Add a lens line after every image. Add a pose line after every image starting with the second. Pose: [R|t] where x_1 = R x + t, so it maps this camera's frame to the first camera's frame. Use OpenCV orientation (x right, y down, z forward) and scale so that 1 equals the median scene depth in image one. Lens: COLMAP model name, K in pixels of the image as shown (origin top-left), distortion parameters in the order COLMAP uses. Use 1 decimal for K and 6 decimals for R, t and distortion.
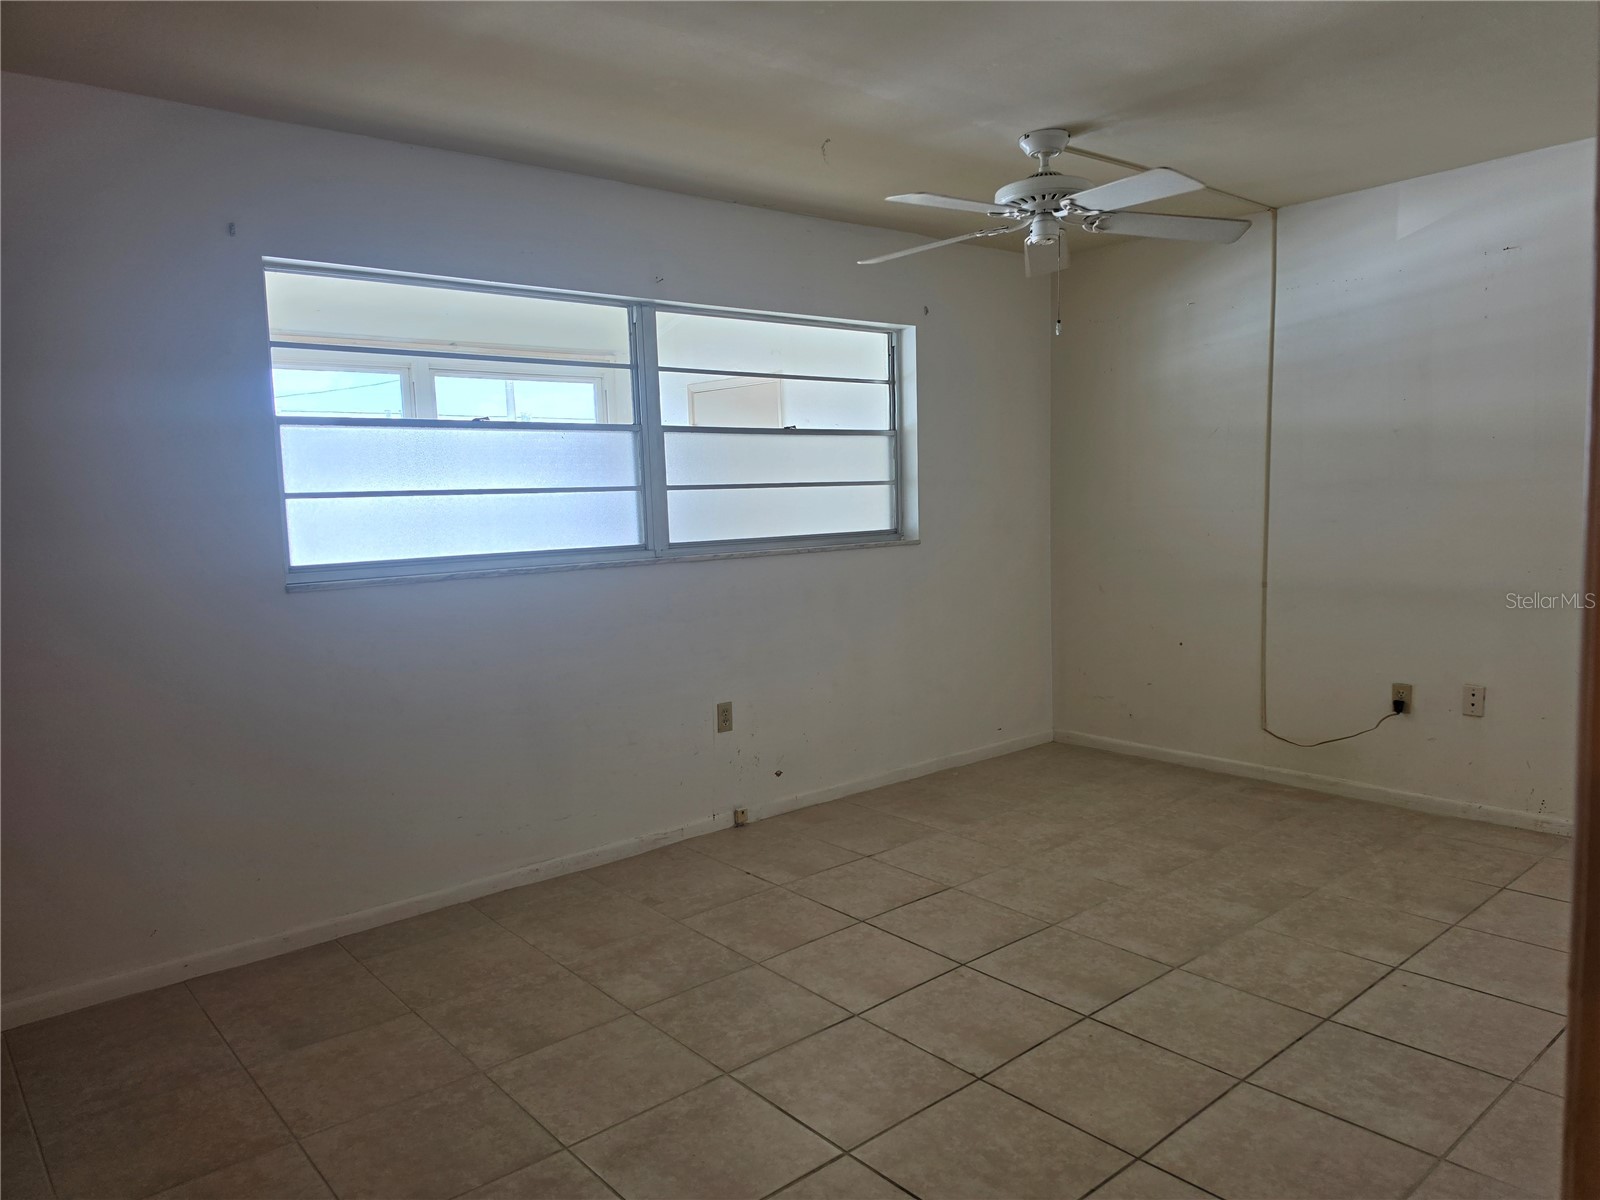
lens RADIAL K [[1106.0, 0, 798.3], [0, 1106.0, 597.7], [0, 0, 1]] dist [0.105306, -0.162299]
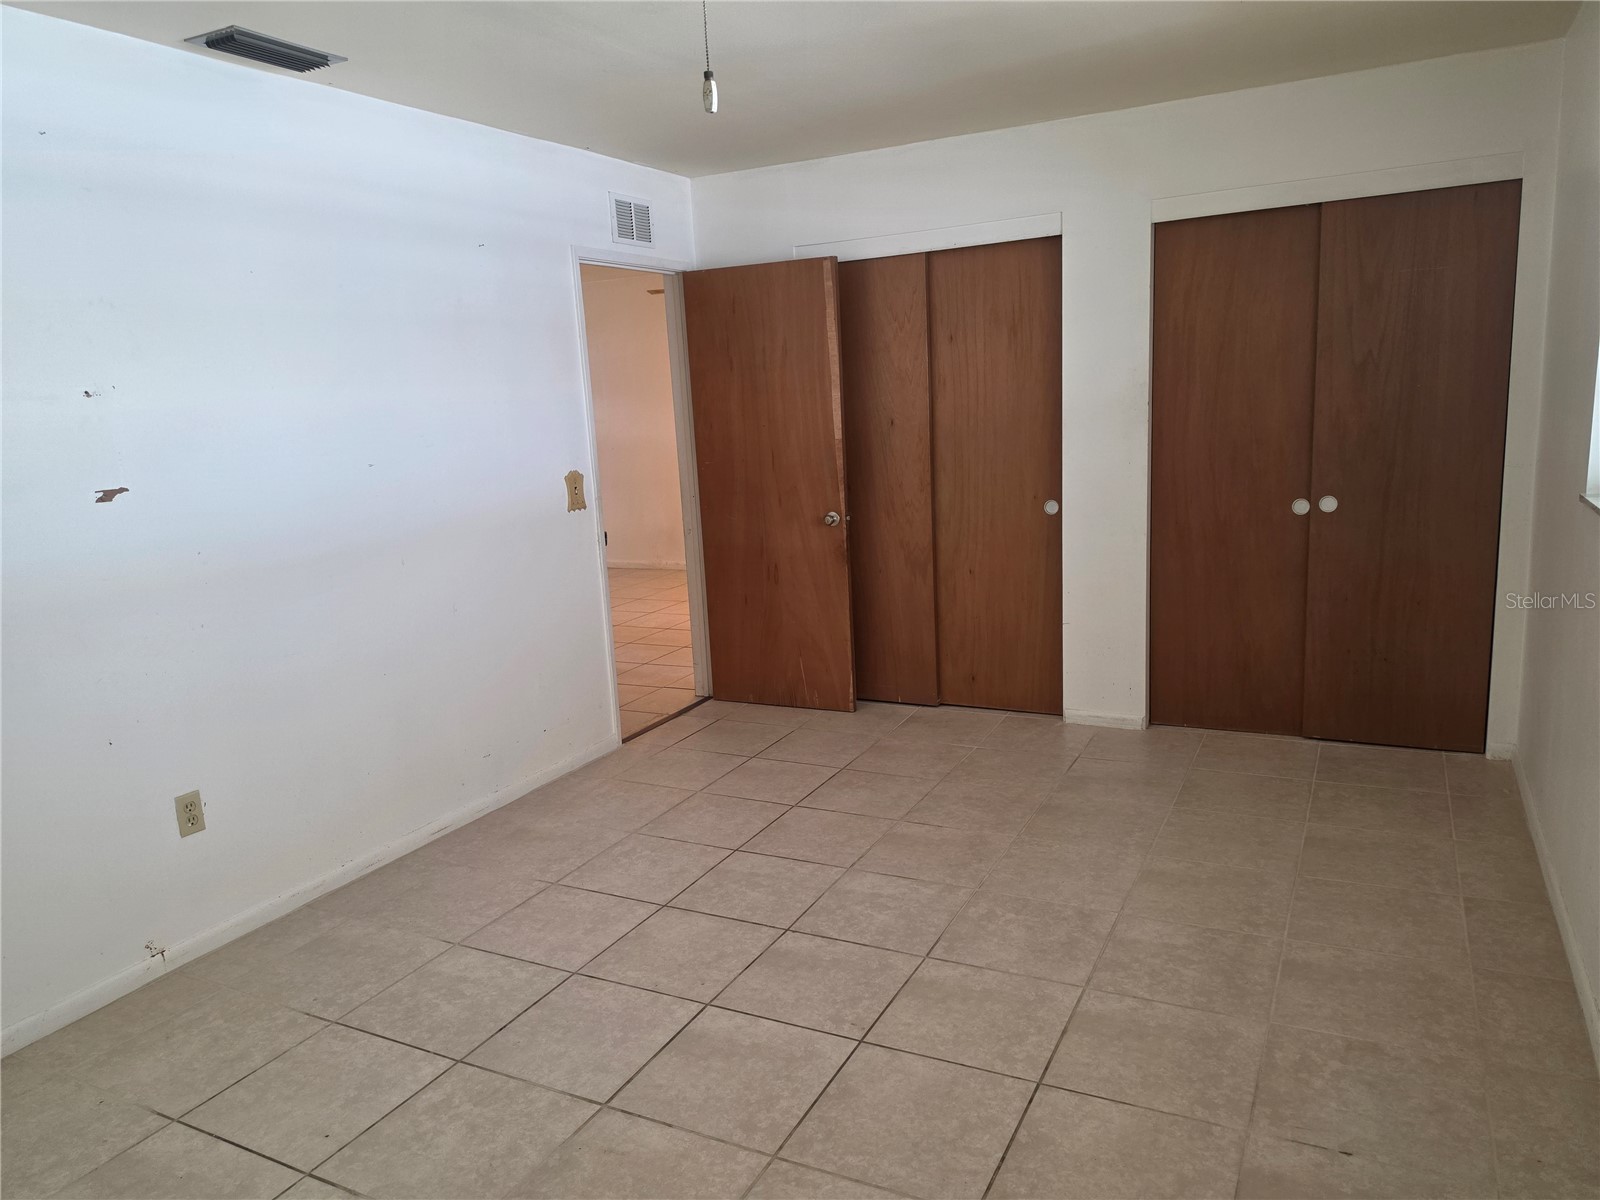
lens RADIAL K [[1106.0, 0, 798.3], [0, 1106.0, 597.7], [0, 0, 1]] dist [0.105306, -0.162299]
pose [[-0.923128, 0.147854, -0.354928, 0.468142], [0.045738, 0.958780, 0.280445, -0.227116], [0.381762, 0.242653, -0.891839, 1.774946]]
